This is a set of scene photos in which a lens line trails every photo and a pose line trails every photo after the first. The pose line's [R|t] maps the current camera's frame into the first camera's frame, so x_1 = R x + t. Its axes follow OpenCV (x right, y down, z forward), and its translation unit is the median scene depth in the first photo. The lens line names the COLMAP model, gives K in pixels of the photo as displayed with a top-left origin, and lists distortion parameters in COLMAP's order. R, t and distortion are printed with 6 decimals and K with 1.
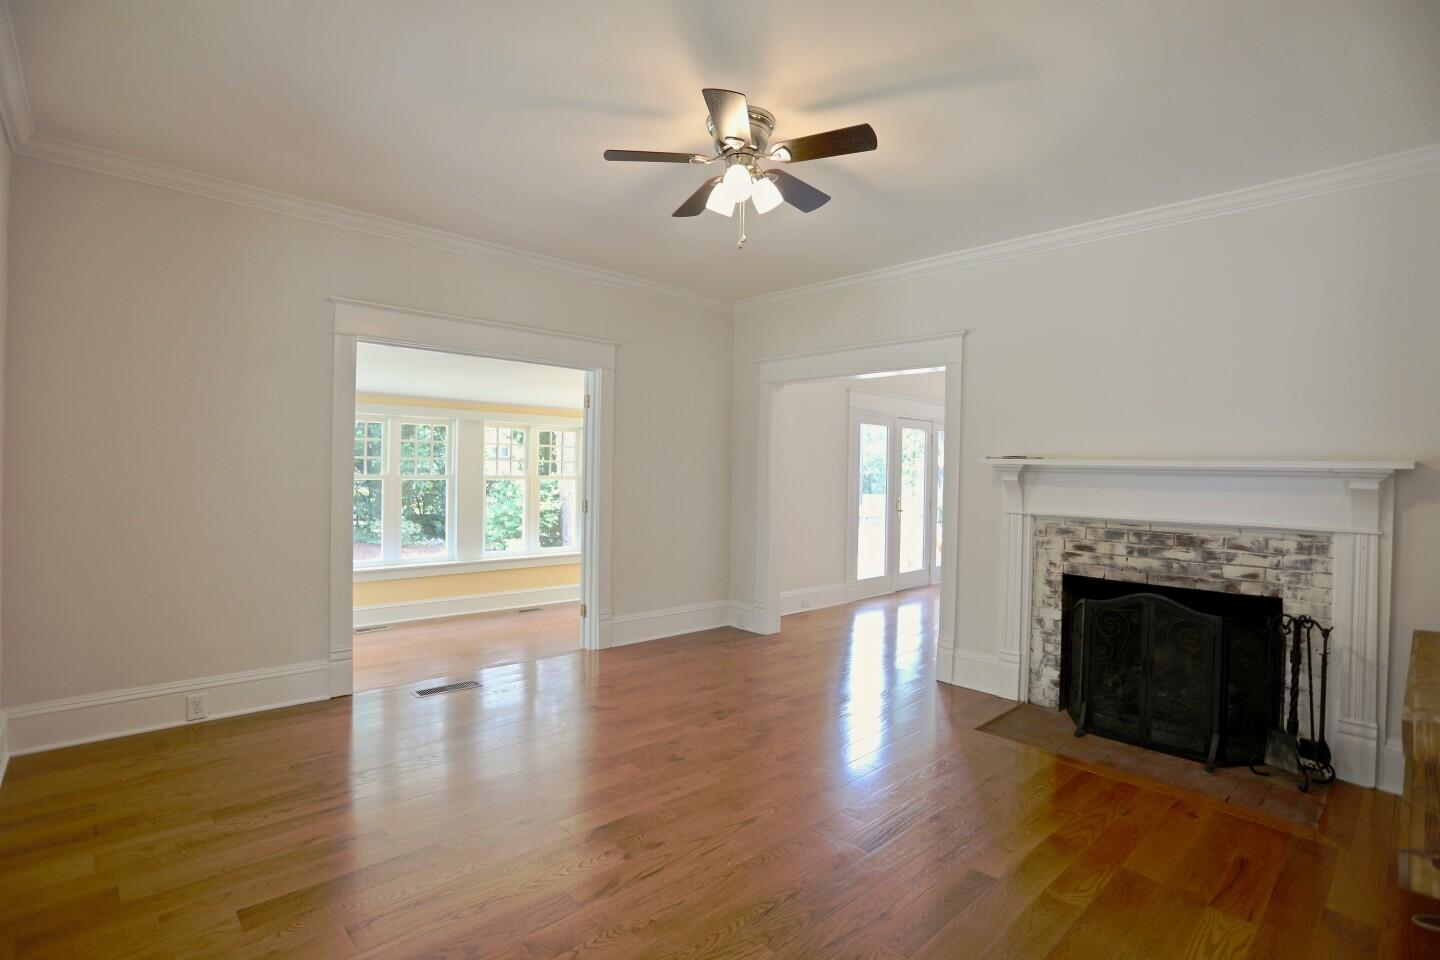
lens RADIAL K [[704.9, 0, 715.4], [0, 704.9, 474.2], [0, 0, 1]] dist [-0.076900, 0.037996]
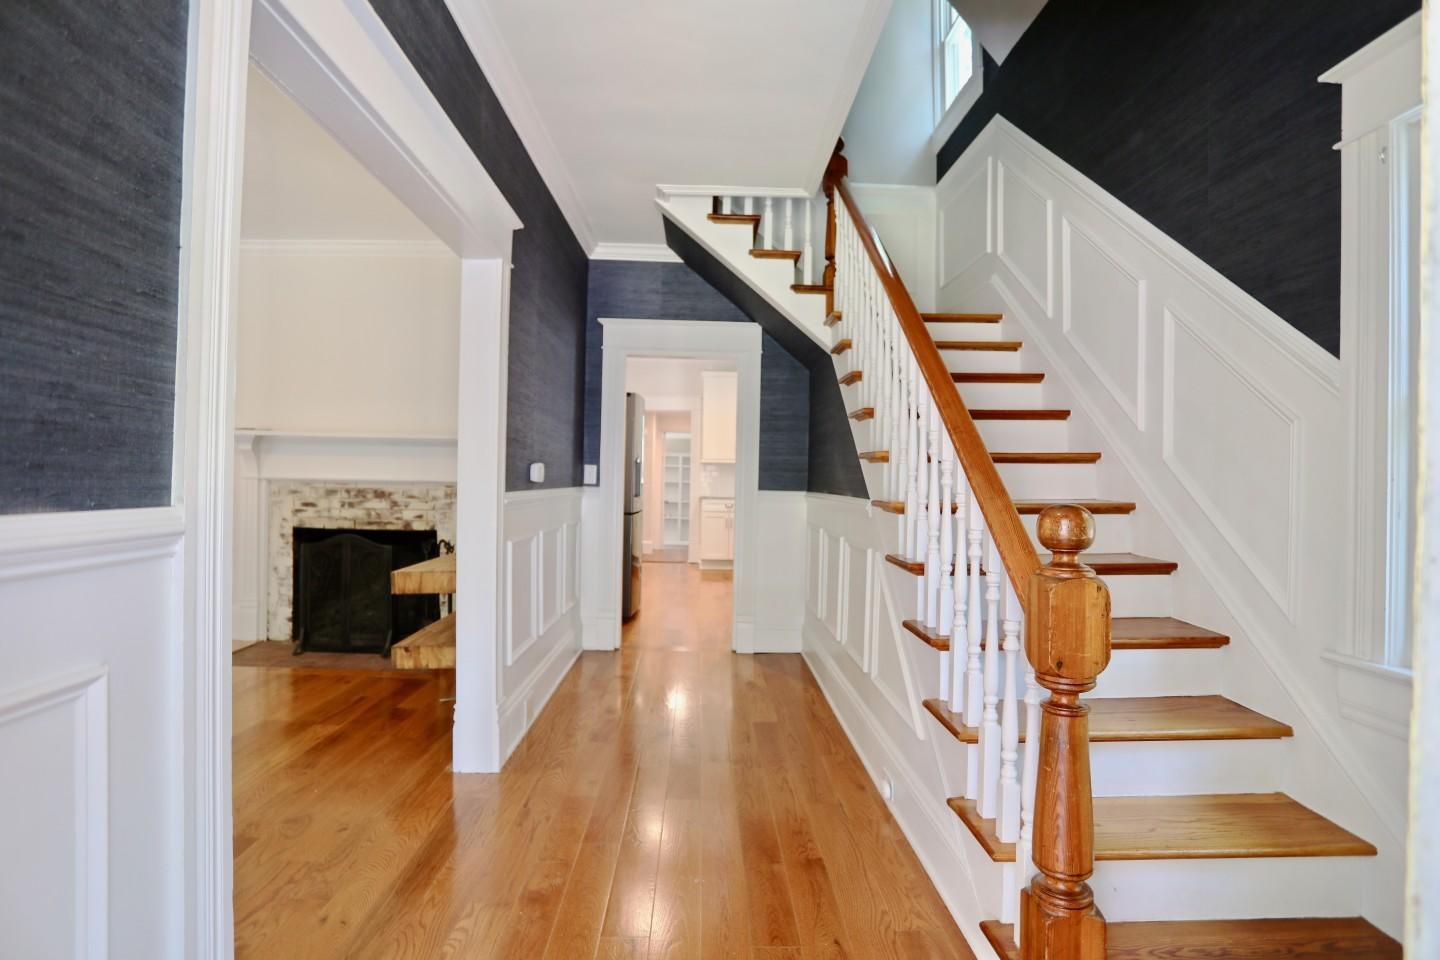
lens RADIAL K [[704.9, 0, 715.4], [0, 704.9, 474.2], [0, 0, 1]] dist [-0.076900, 0.037996]
pose [[0.676096, -0.003573, 0.736805, 0.120953], [-0.001641, 0.999978, 0.006355, 0.044398], [-0.736811, -0.005506, 0.676076, -0.363934]]
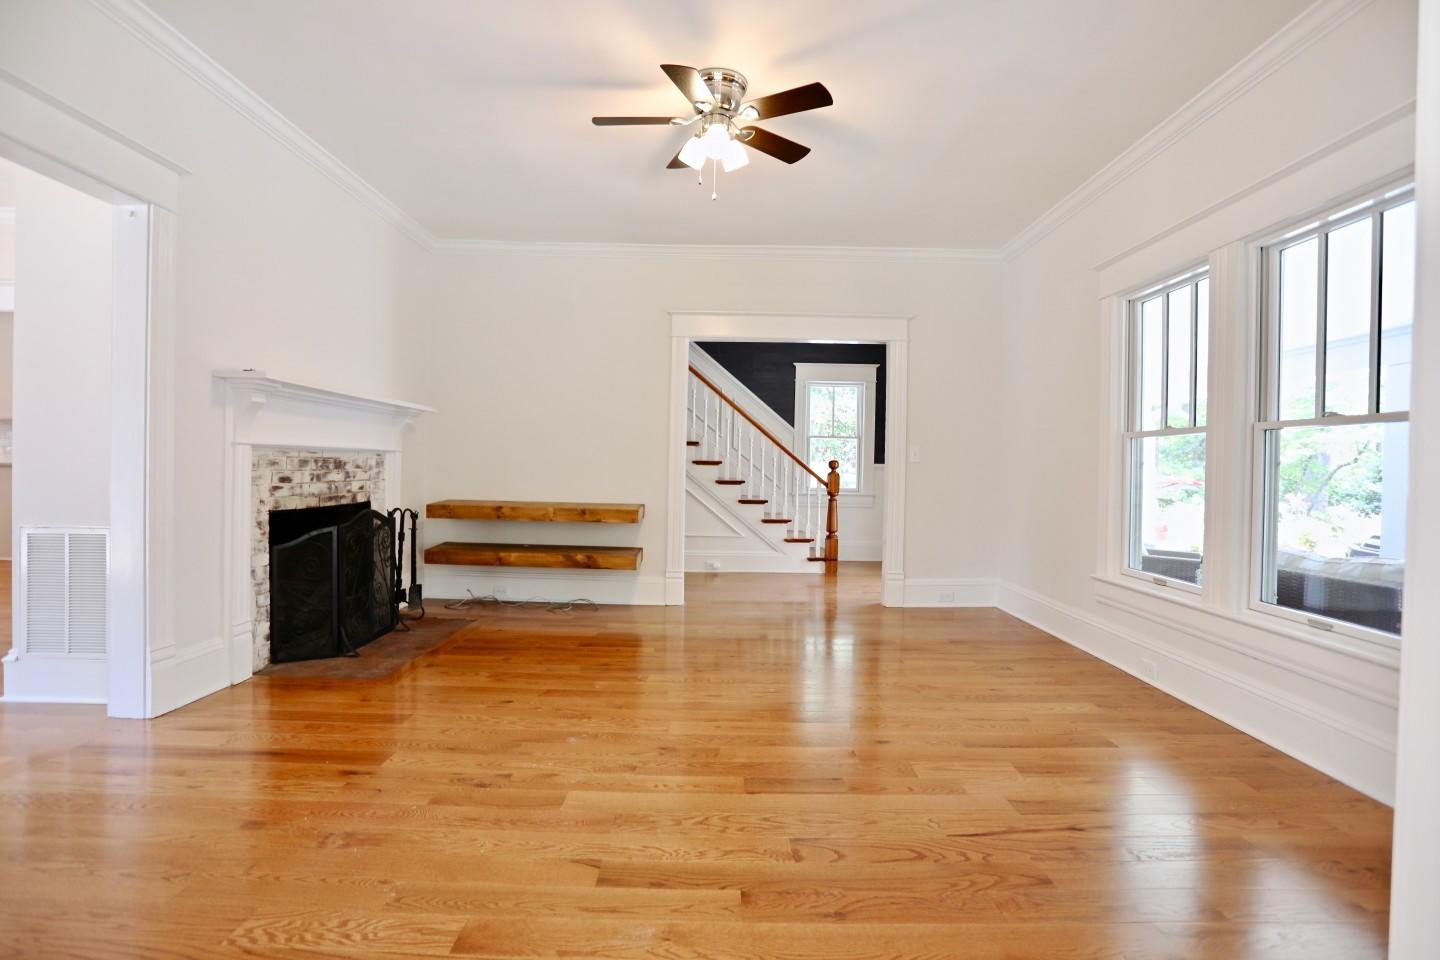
lens RADIAL K [[704.9, 0, 715.4], [0, 704.9, 474.2], [0, 0, 1]] dist [-0.076900, 0.037996]
pose [[-0.733233, -0.039361, 0.678838, -0.525707], [-0.028645, 0.999225, 0.026997, 0.058738], [-0.679374, 0.000350, -0.733792, 1.300941]]
